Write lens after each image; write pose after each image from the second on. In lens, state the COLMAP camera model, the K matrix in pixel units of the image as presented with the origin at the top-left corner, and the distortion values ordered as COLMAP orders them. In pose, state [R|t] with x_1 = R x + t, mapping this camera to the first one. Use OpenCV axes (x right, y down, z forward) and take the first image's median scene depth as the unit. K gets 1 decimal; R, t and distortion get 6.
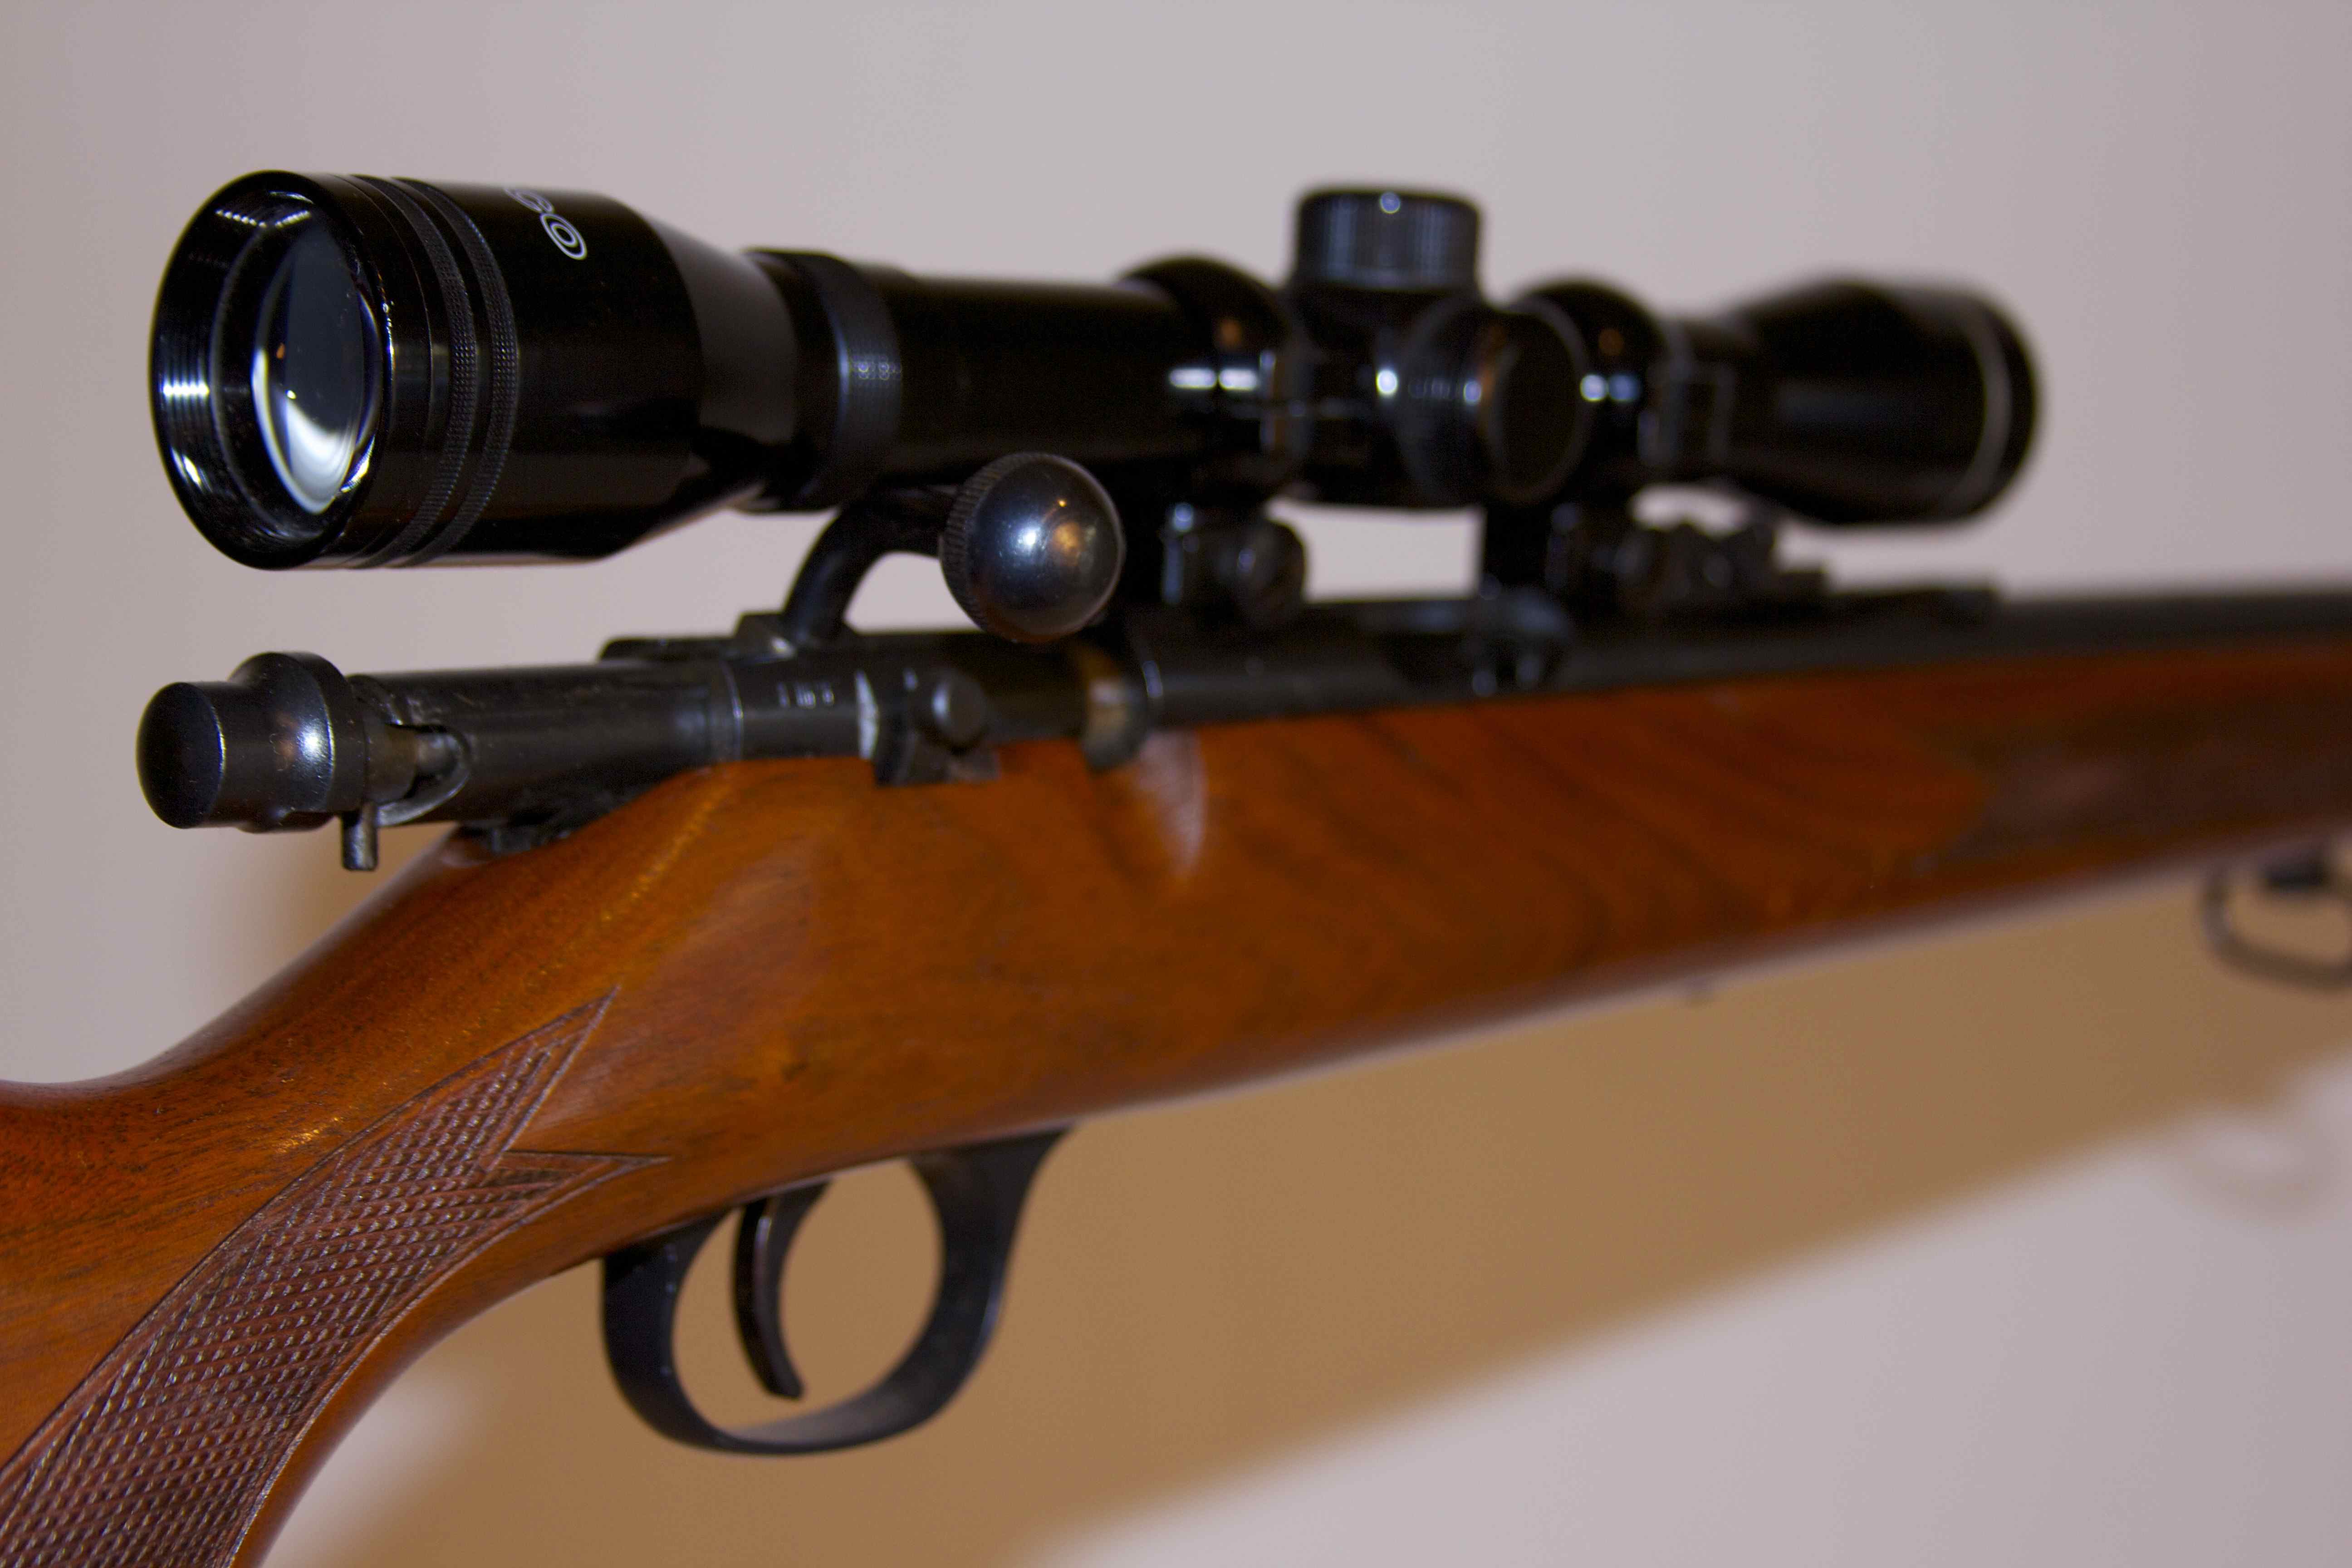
lens RADIAL K [[4935.3, 0, 1167.5], [0, 4935.3, 783.1], [0, 0, 1]] dist [-0.091338, 0.000000]
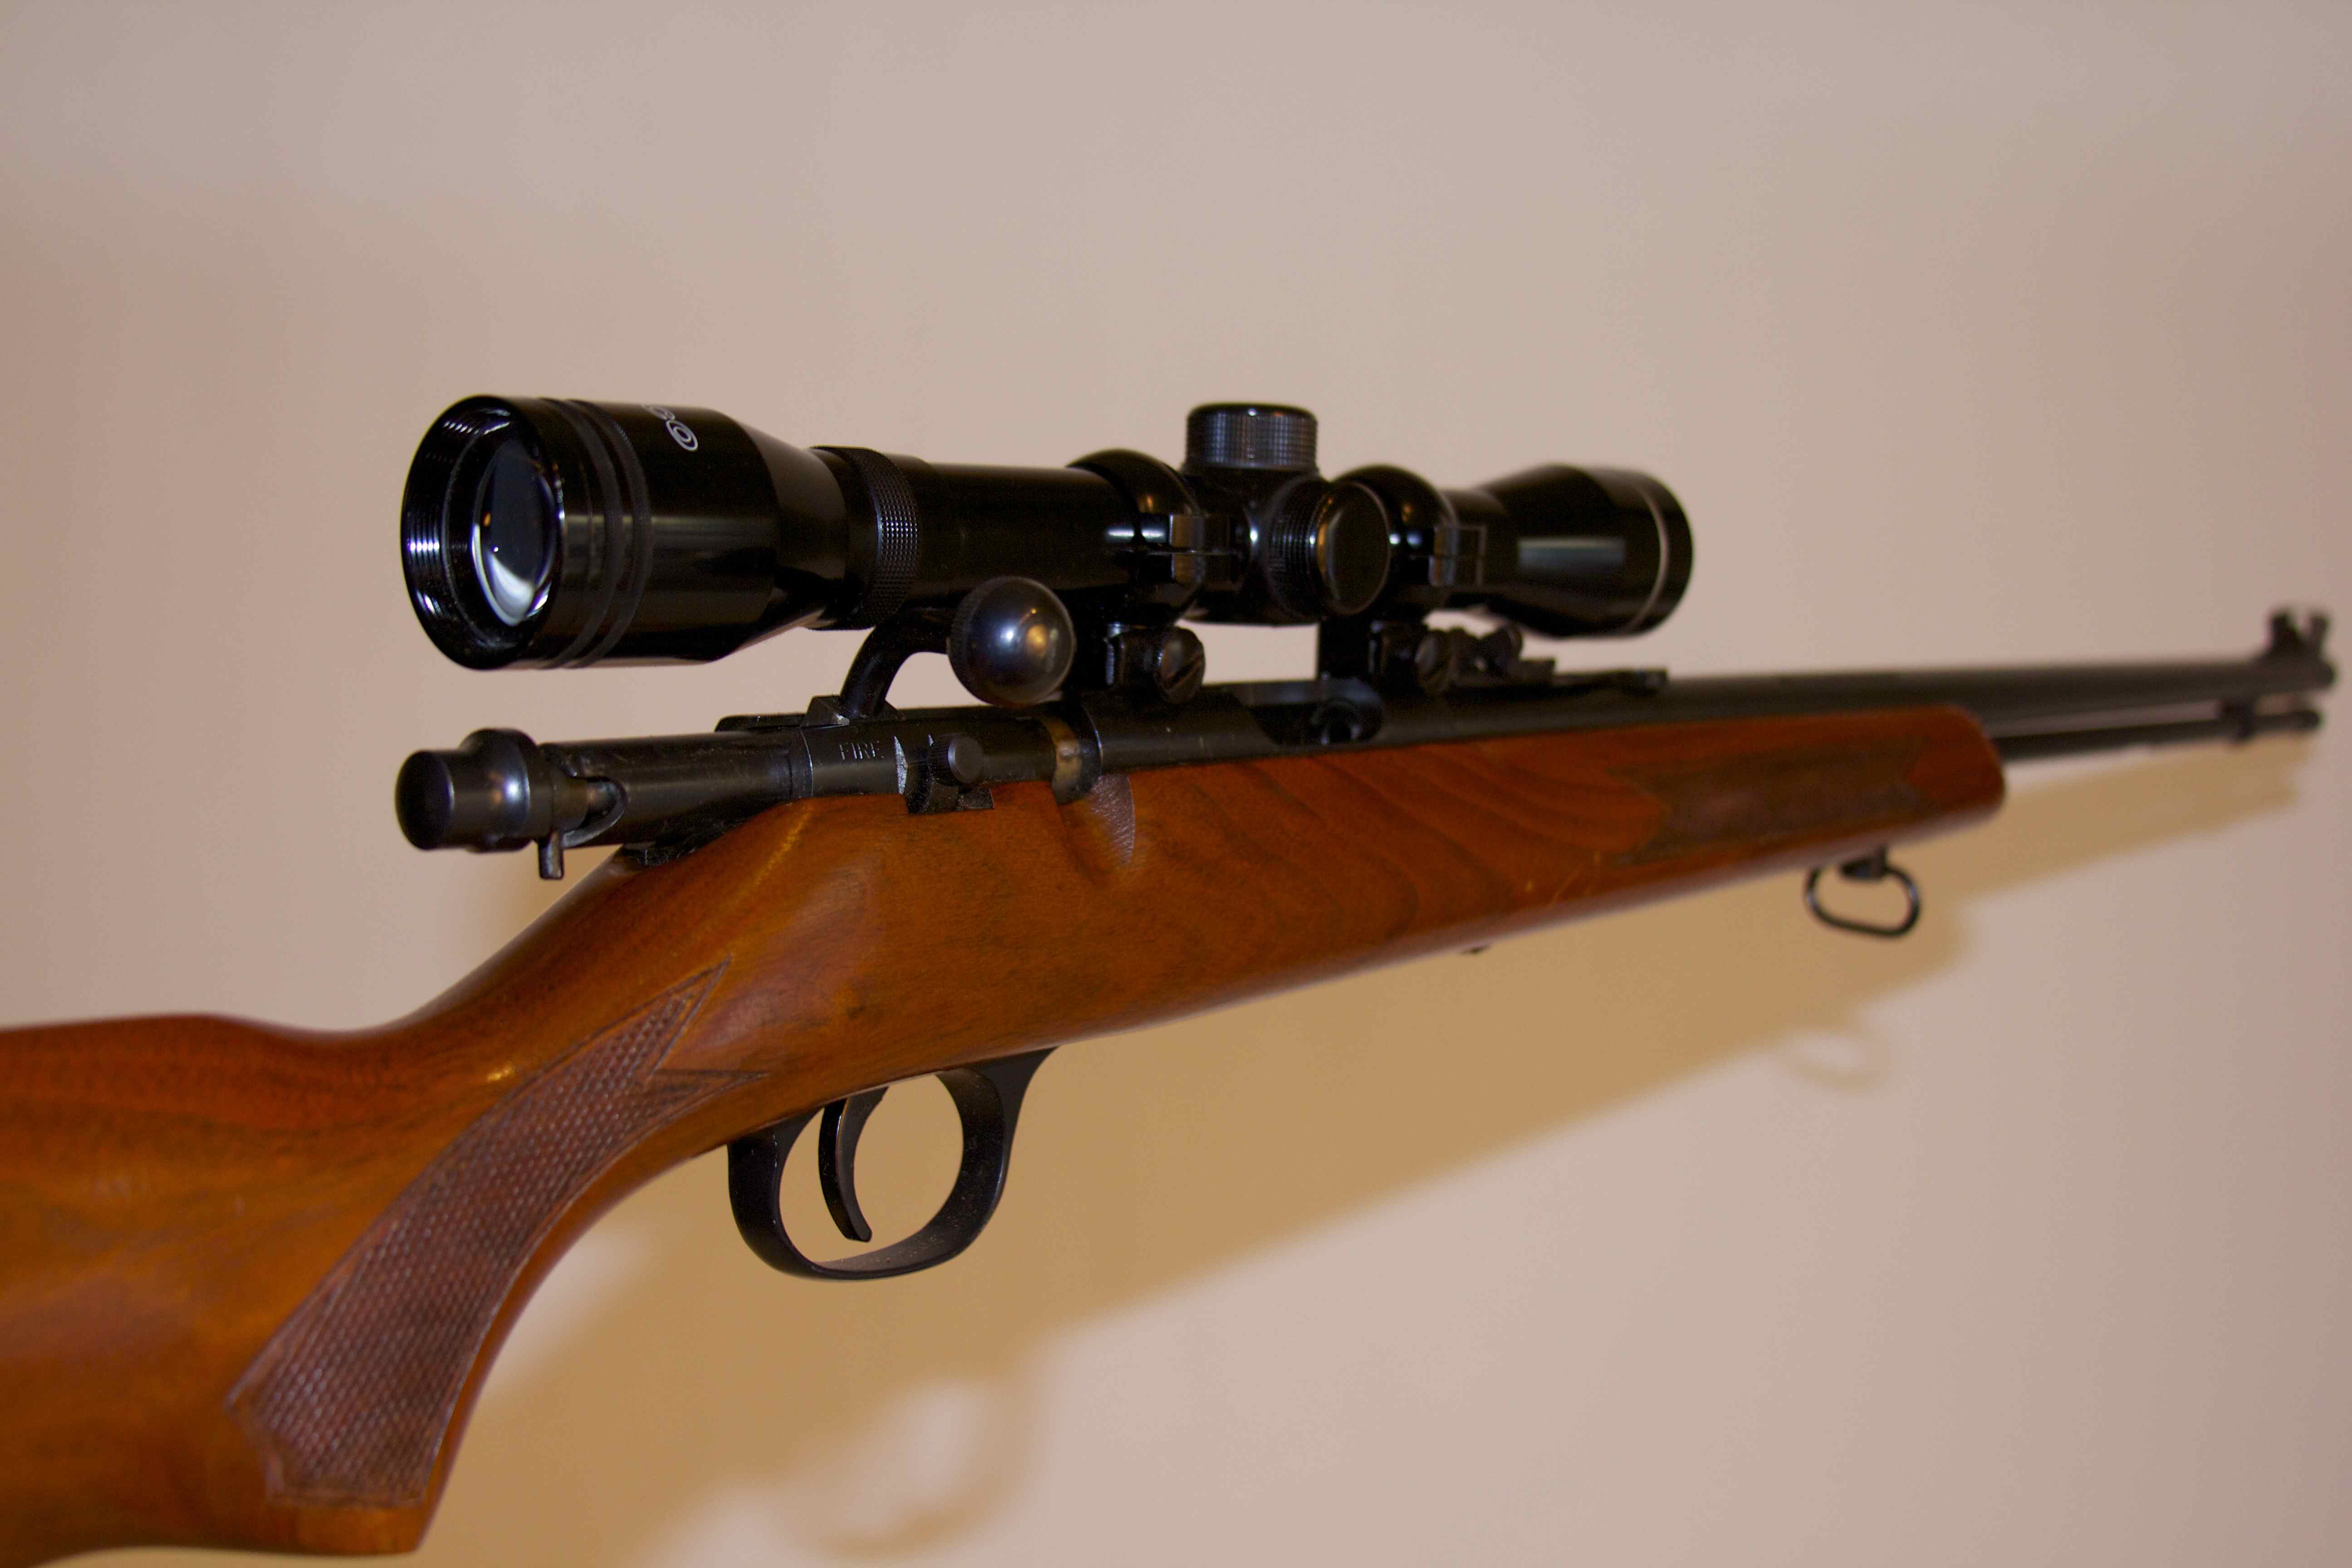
lens RADIAL K [[3024.0, 0, 1190.7], [0, 3024.0, 782.1], [0, 0, 1]] dist [-0.196217, 0.000000]
pose [[0.999460, -0.025510, 0.020722, 0.005431], [0.026090, 0.999261, -0.028229, 0.018370], [-0.019986, 0.028755, 0.999387, 0.113305]]
